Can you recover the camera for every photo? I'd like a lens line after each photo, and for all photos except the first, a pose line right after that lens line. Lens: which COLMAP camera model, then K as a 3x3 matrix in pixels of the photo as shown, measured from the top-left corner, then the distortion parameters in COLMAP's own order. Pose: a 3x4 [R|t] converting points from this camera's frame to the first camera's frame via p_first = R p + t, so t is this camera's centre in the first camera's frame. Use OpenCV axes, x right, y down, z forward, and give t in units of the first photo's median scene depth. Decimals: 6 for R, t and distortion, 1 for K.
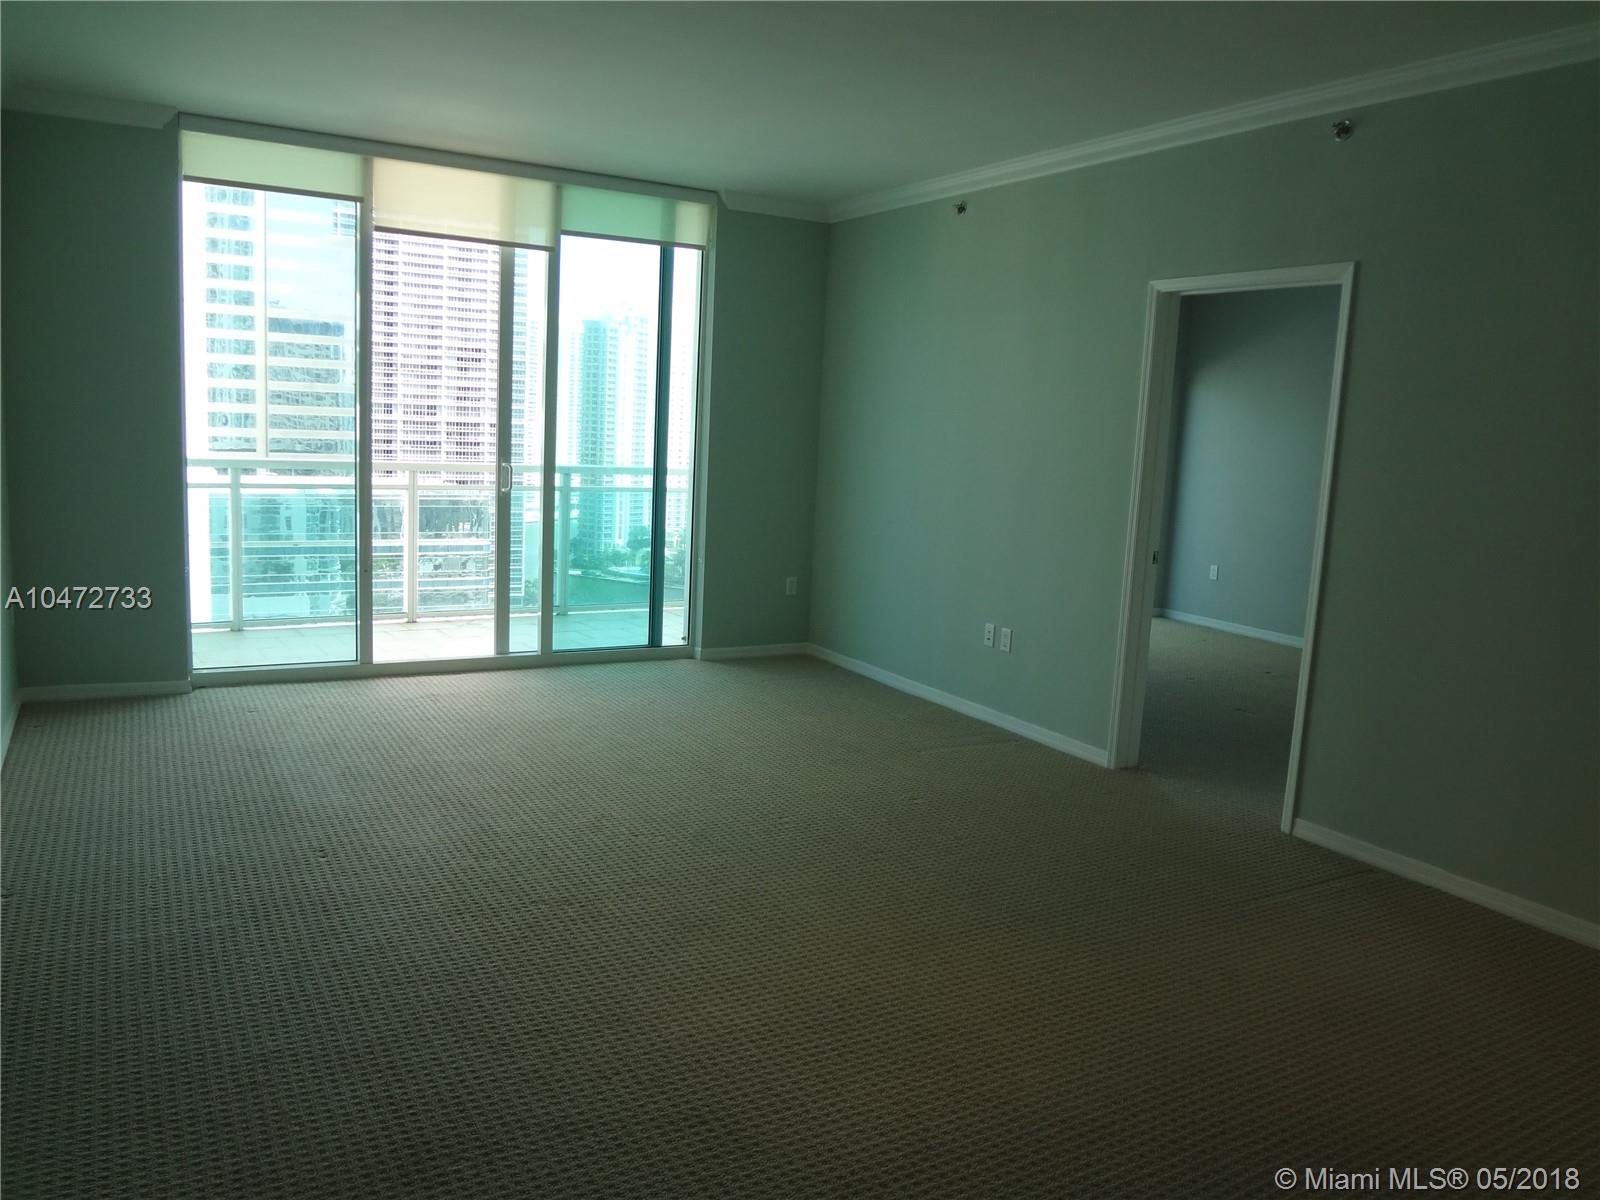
lens RADIAL K [[1170.5, 0, 798.8], [0, 1170.5, 588.7], [0, 0, 1]] dist [-0.054310, 0.020316]
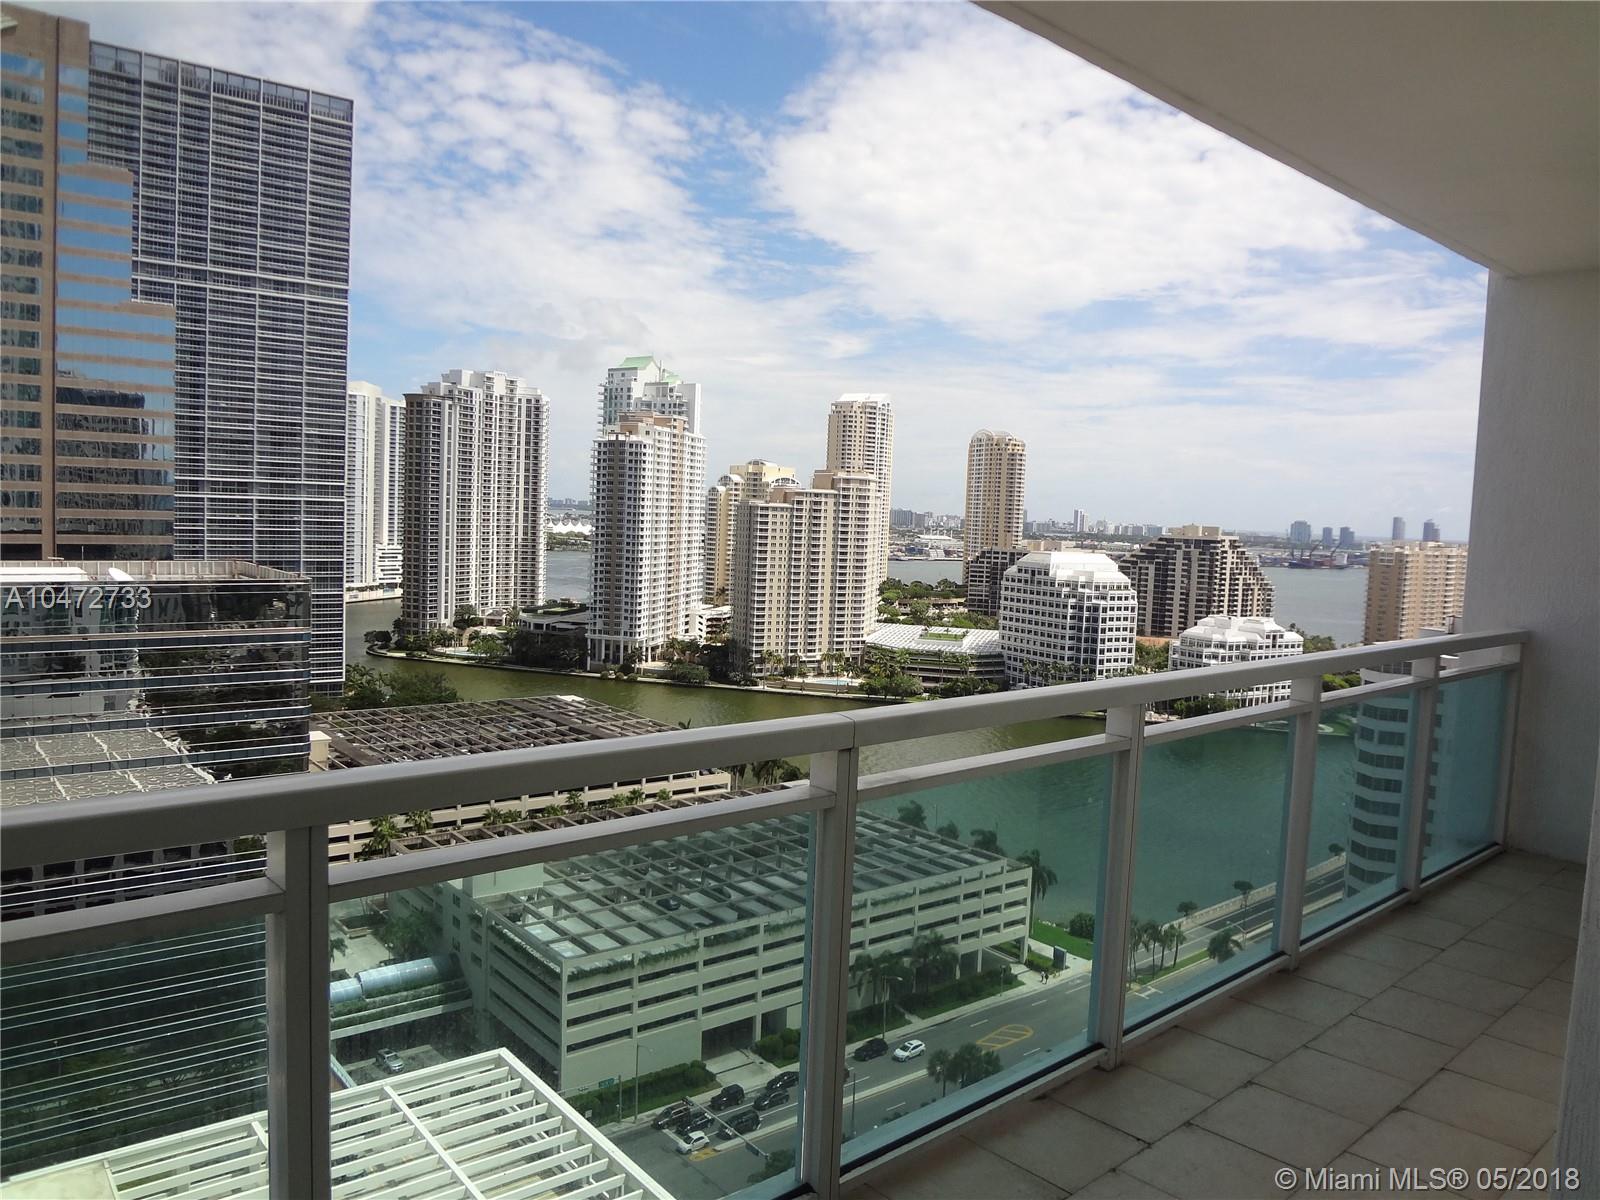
lens RADIAL K [[1170.5, 0, 789.4], [0, 1170.5, 605.3], [0, 0, 1]] dist [-0.054310, 0.020316]
pose [[0.990540, -0.017860, 0.136056, -0.375097], [0.024449, 0.998600, -0.046917, -0.190945], [-0.135028, 0.049800, 0.989590, 1.081137]]
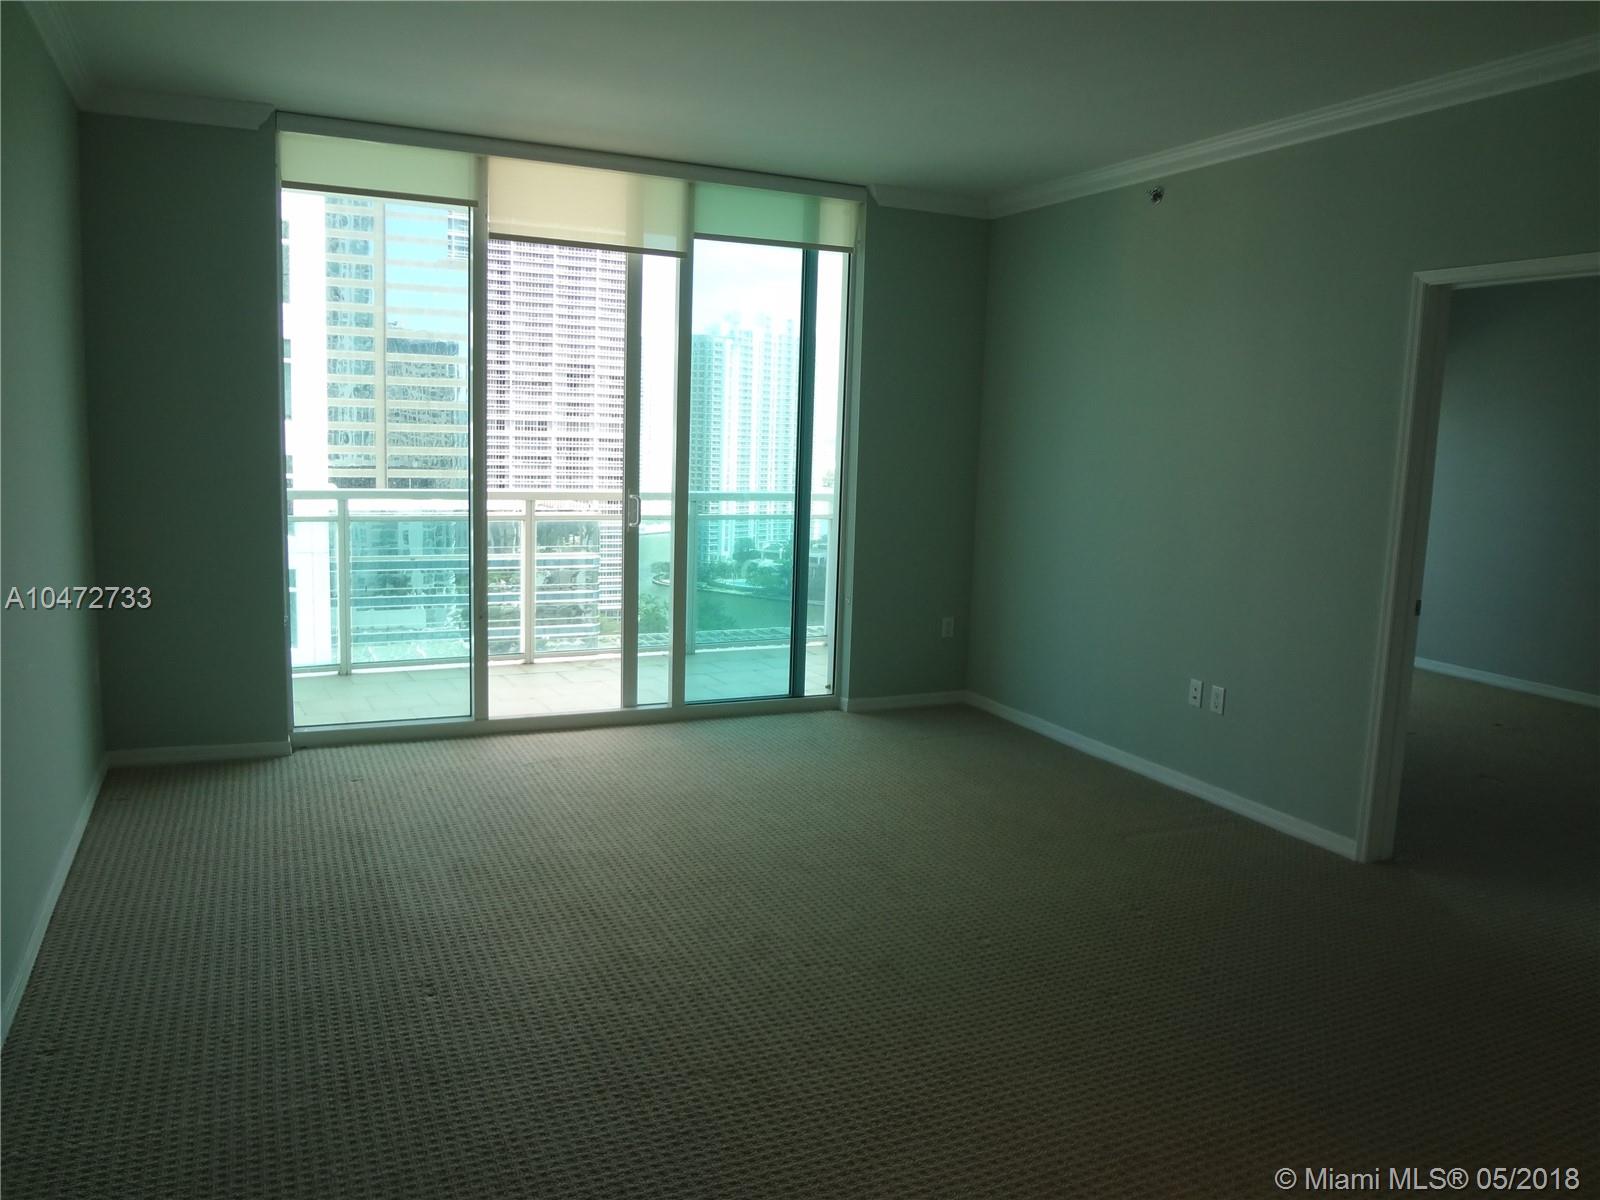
lens RADIAL K [[1170.5, 0, 802.0], [0, 1170.5, 589.8], [0, 0, 1]] dist [-0.054310, 0.020316]
pose [[0.996233, -0.002878, -0.086669, -0.044298], [0.002133, 0.999960, -0.008685, -0.025982], [0.086691, 0.008468, 0.996199, 0.116343]]
